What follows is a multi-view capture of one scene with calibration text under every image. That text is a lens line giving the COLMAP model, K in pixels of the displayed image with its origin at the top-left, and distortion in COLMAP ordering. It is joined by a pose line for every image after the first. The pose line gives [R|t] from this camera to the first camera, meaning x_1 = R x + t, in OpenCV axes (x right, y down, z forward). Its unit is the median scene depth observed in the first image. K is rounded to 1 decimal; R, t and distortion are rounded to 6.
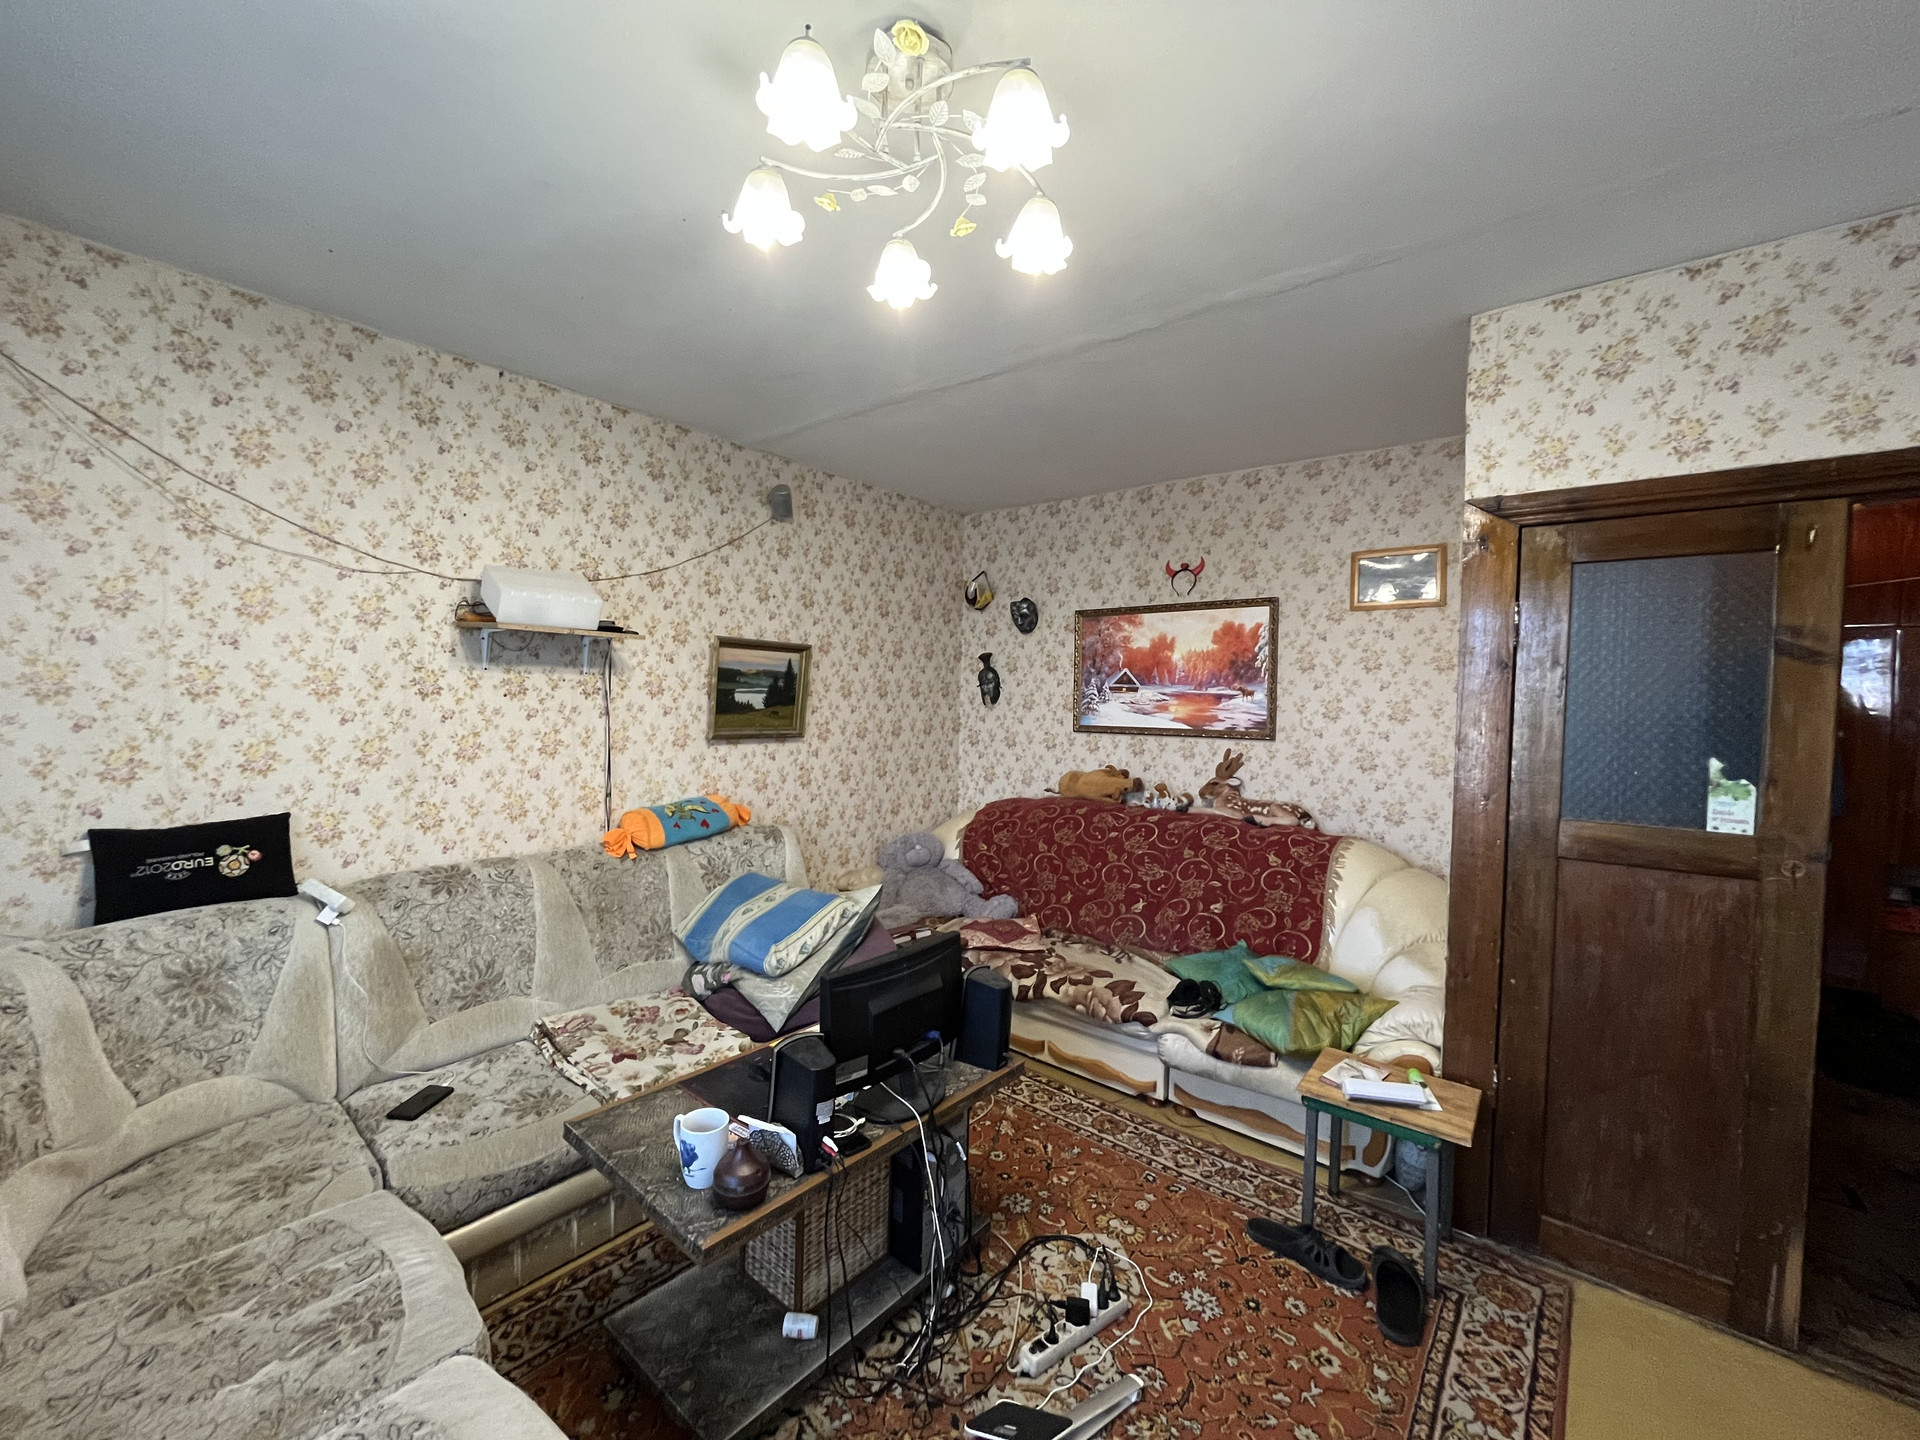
lens RADIAL K [[778.1, 0, 953.4], [0, 778.1, 718.2], [0, 0, 1]] dist [-0.002918, 0.000355]
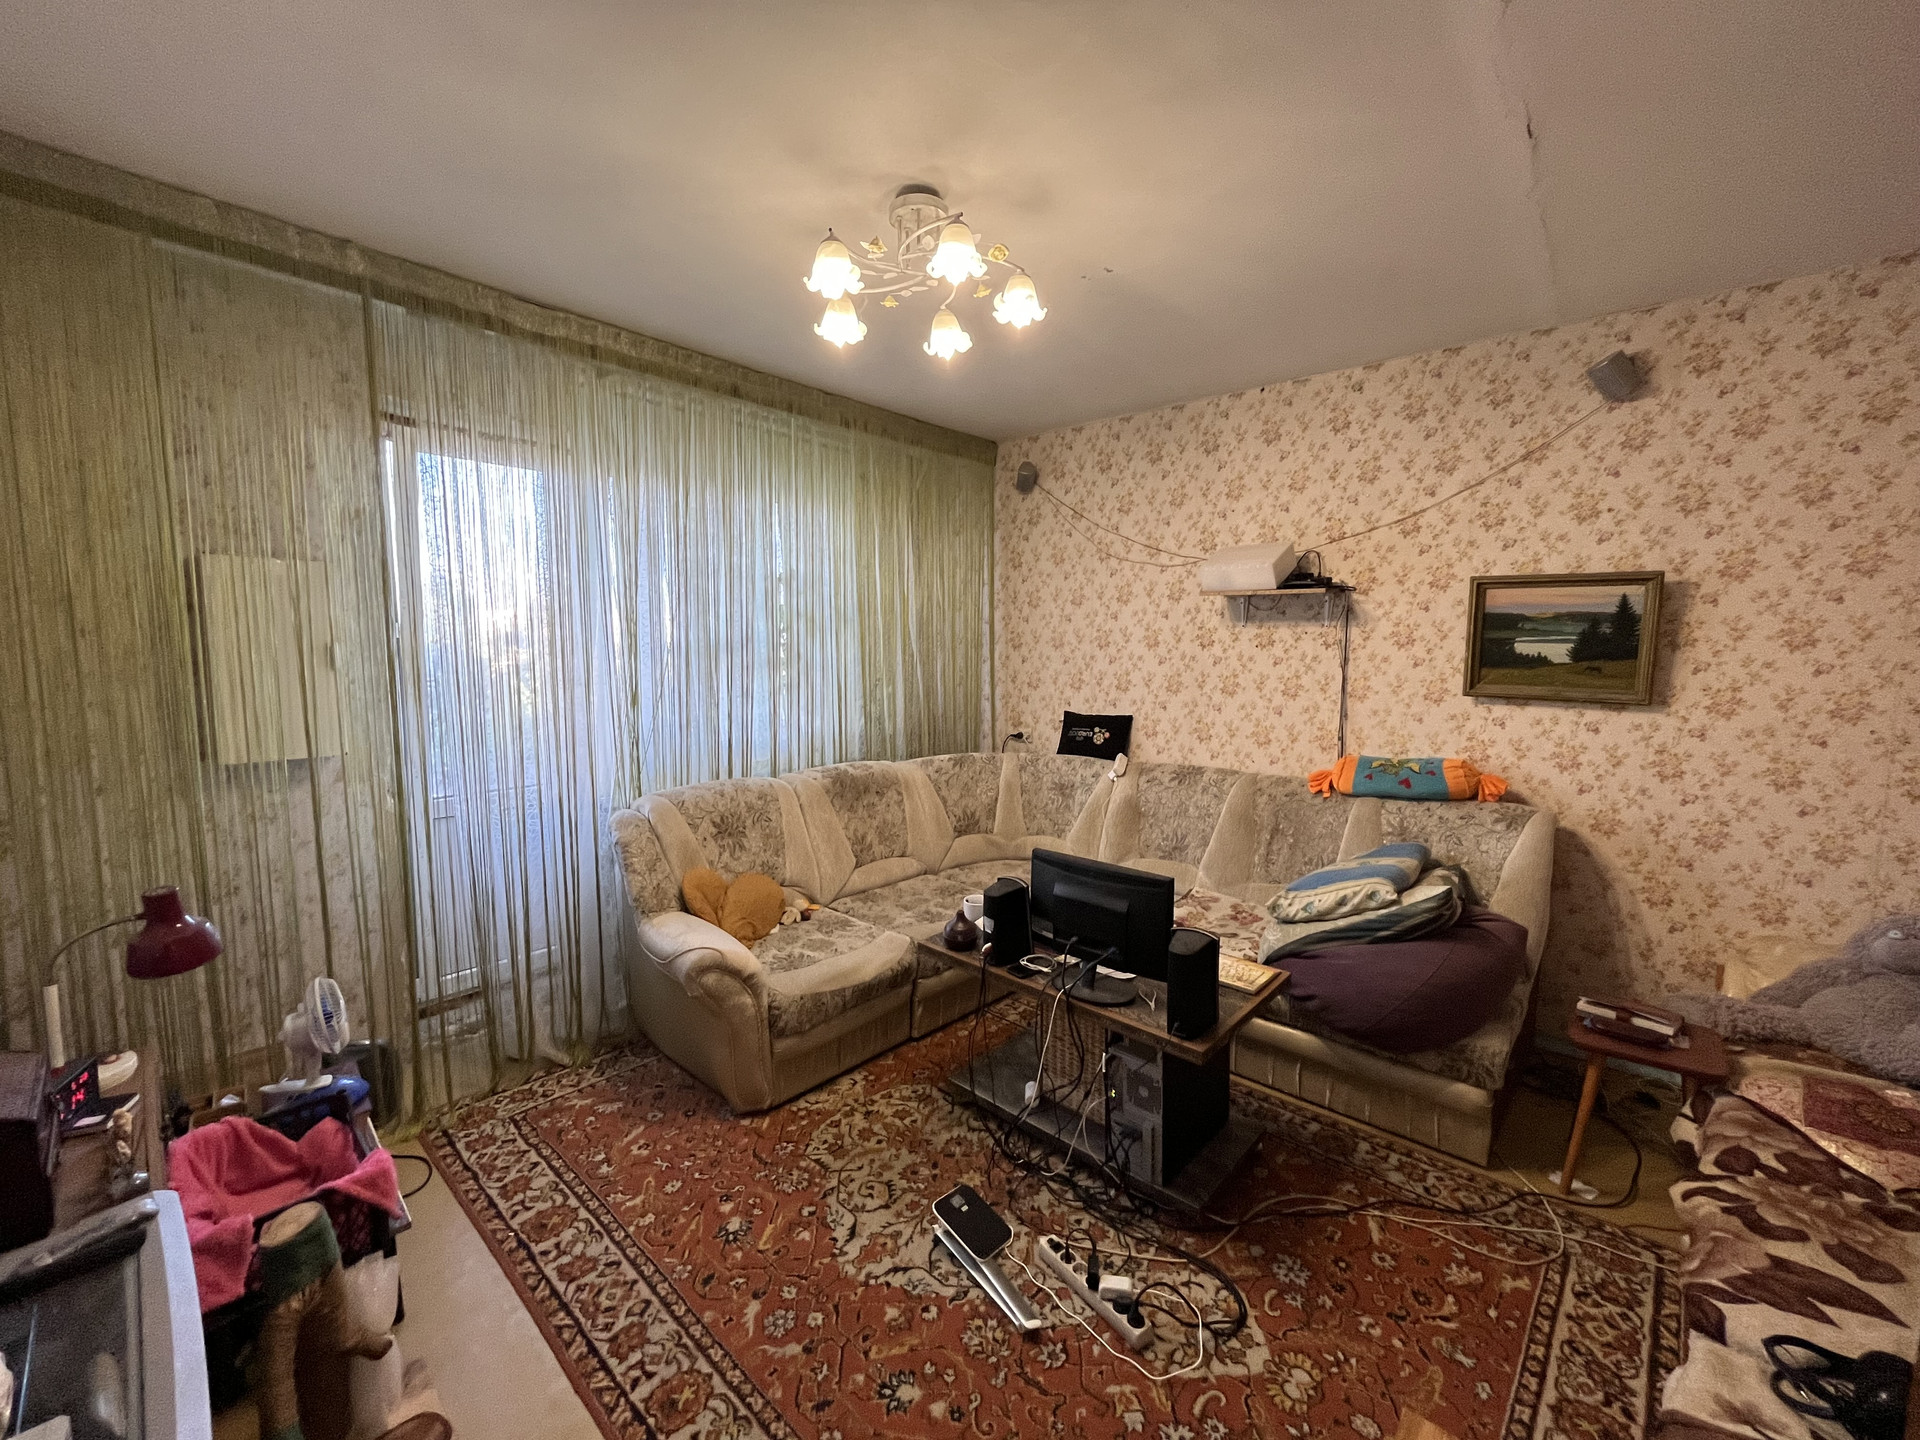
lens RADIAL K [[778.1, 0, 952.6], [0, 778.1, 718.7], [0, 0, 1]] dist [-0.002918, 0.000355]
pose [[-0.044983, 0.079845, -0.995792, 0.713719], [-0.036372, 0.996009, 0.081505, 0.003008], [0.998325, 0.039886, -0.041899, 0.555703]]
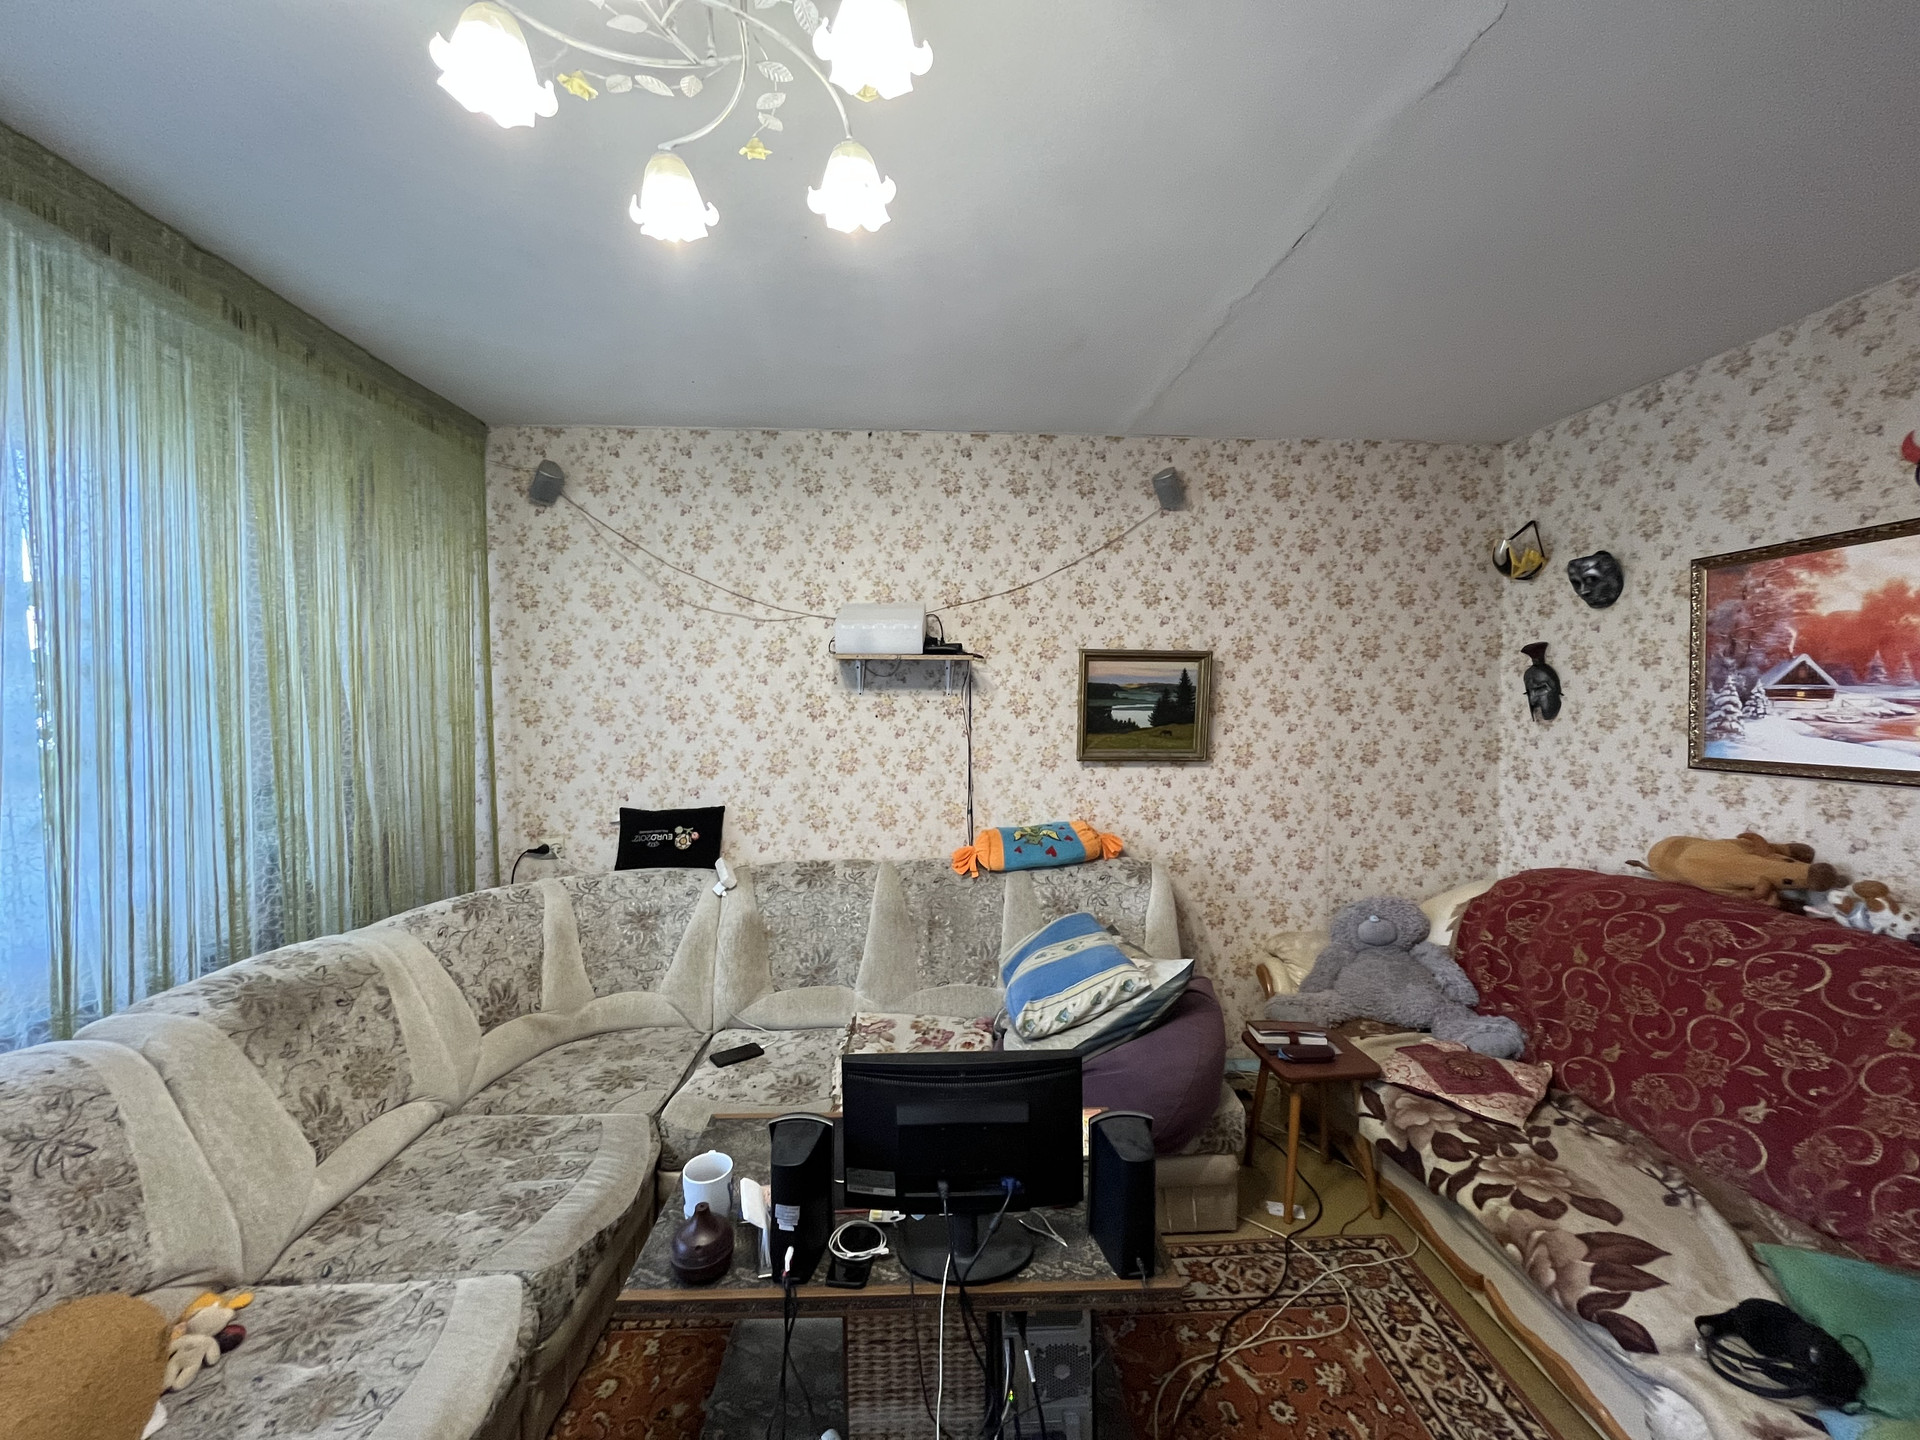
lens RADIAL K [[778.1, 0, 953.3], [0, 778.1, 717.9], [0, 0, 1]] dist [-0.002918, 0.000355]
pose [[0.673783, -0.002670, -0.738925, 0.330793], [-0.006788, 0.999929, -0.009803, -0.016830], [0.738898, 0.011621, 0.673717, 0.317105]]
